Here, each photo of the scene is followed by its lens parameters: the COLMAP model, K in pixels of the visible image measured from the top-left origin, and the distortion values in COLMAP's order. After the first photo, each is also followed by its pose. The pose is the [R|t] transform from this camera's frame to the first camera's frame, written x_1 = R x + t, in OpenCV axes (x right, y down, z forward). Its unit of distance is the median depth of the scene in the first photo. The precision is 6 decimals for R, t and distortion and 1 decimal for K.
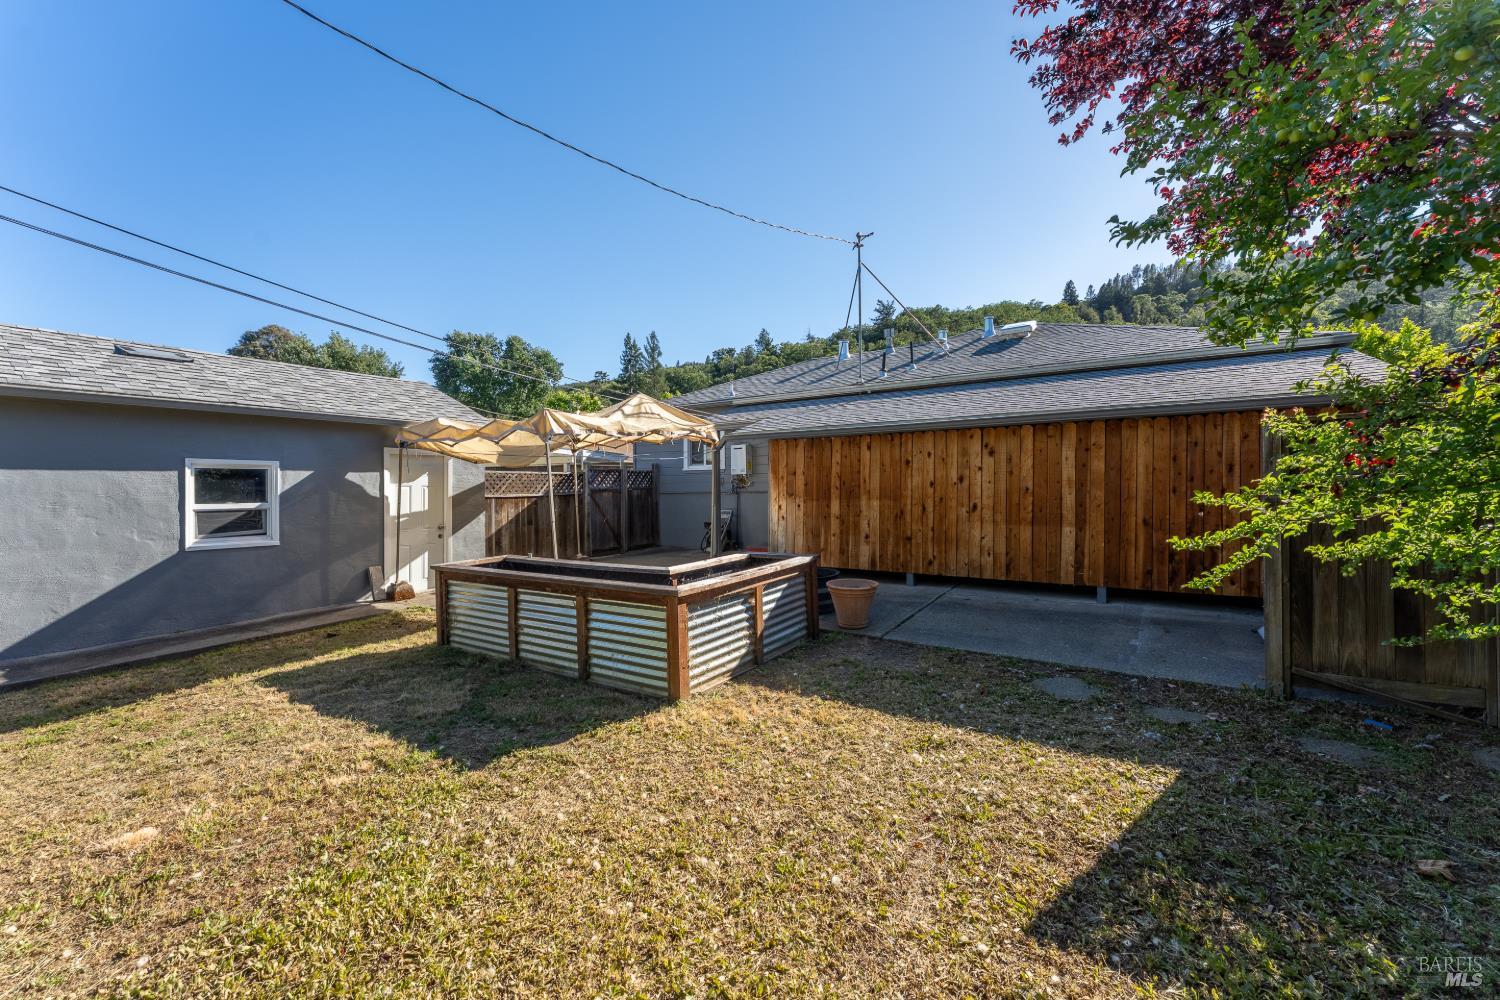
lens RADIAL K [[618.1, 0, 746.6], [0, 618.1, 494.1], [0, 0, 1]] dist [-0.002219, -0.000187]
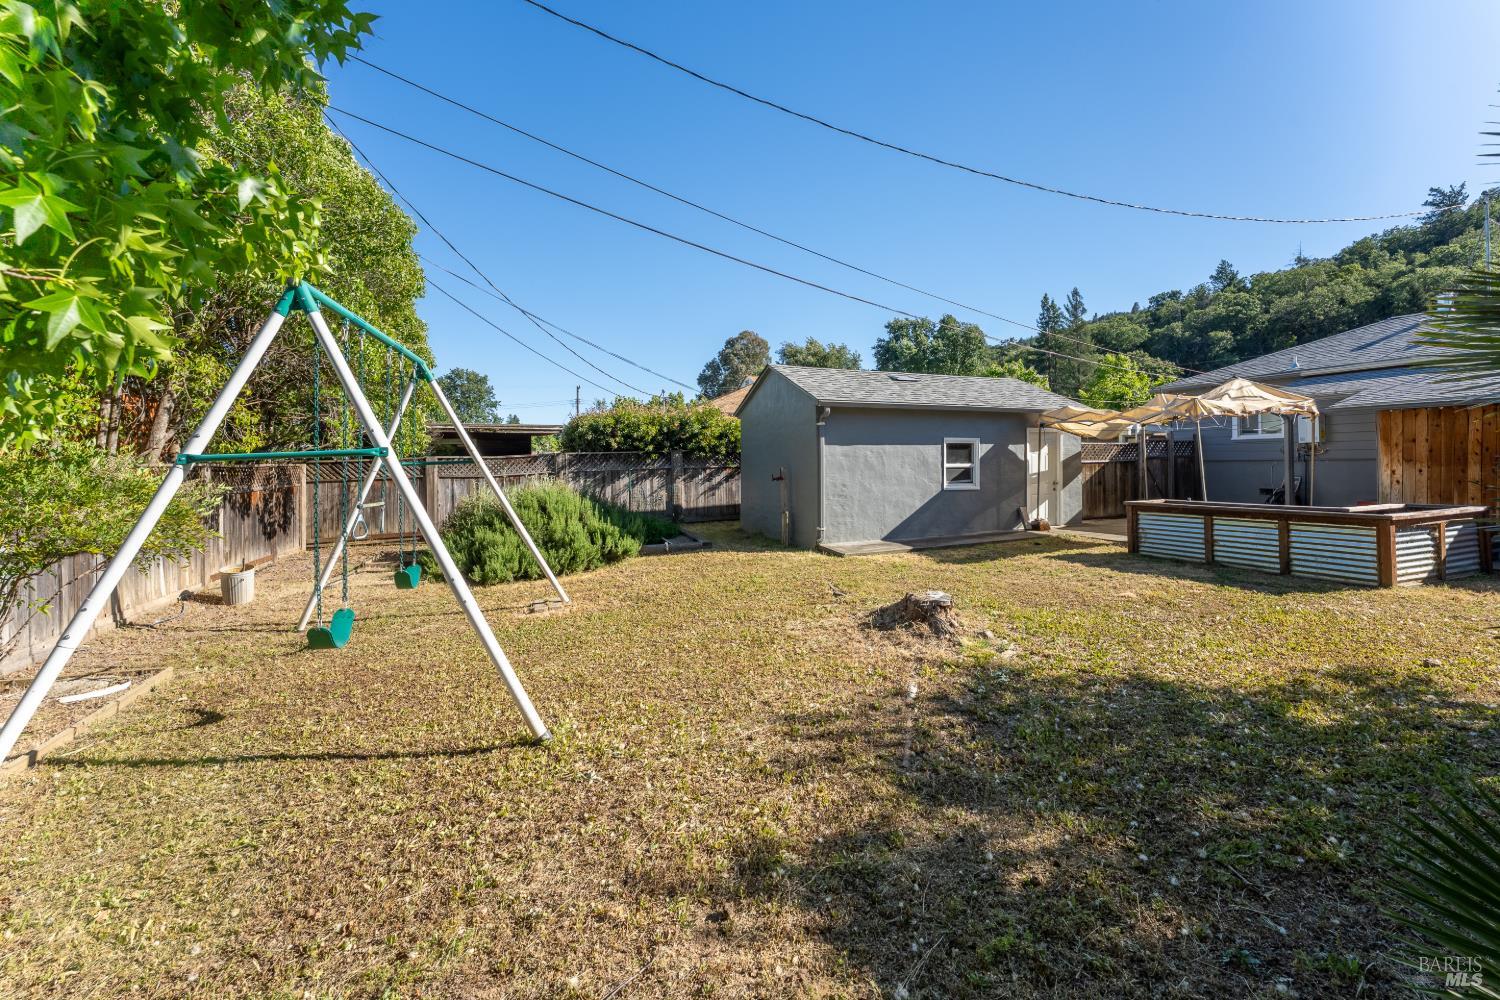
lens RADIAL K [[618.1, 0, 751.6], [0, 618.1, 457.2], [0, 0, 1]] dist [-0.002219, -0.000187]
pose [[0.810091, -0.000145, -0.586304, -0.239547], [-0.007830, 0.999908, -0.011067, 0.017055], [0.586252, 0.013556, 0.810015, -0.574688]]
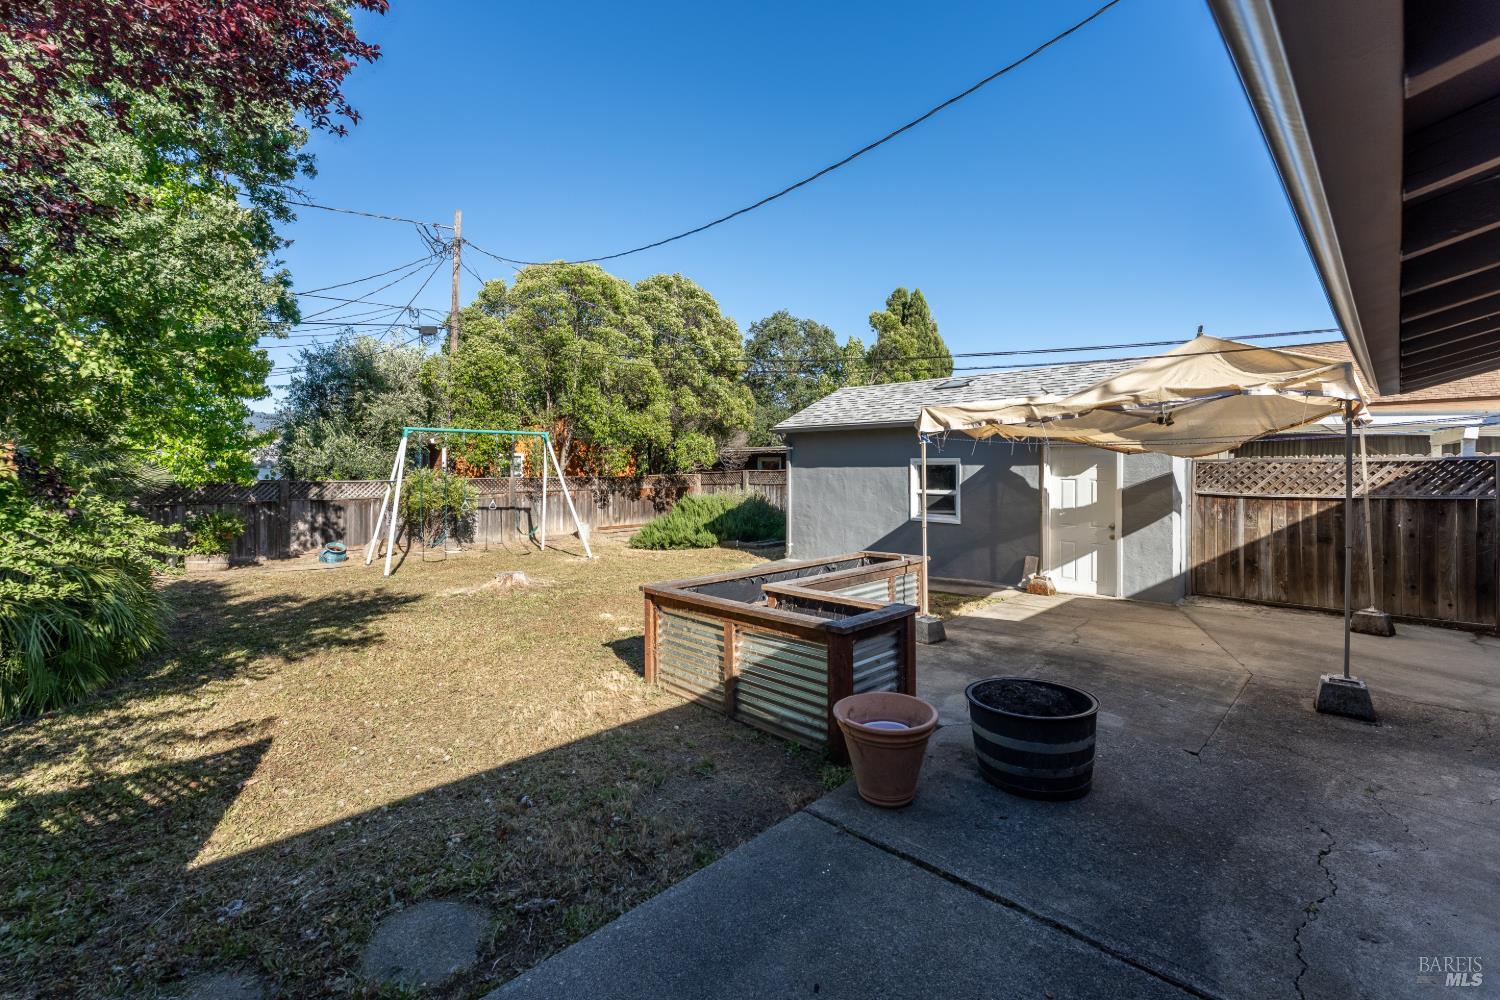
lens RADIAL K [[652.6, 0, 765.2], [0, 652.6, 461.3], [0, 0, 1]] dist [0.000327, 0.000046]
pose [[-0.206119, 0.006267, -0.978507, 0.539195], [-0.007065, 0.999944, 0.007892, -0.045674], [0.978501, 0.008540, -0.206063, 0.740506]]
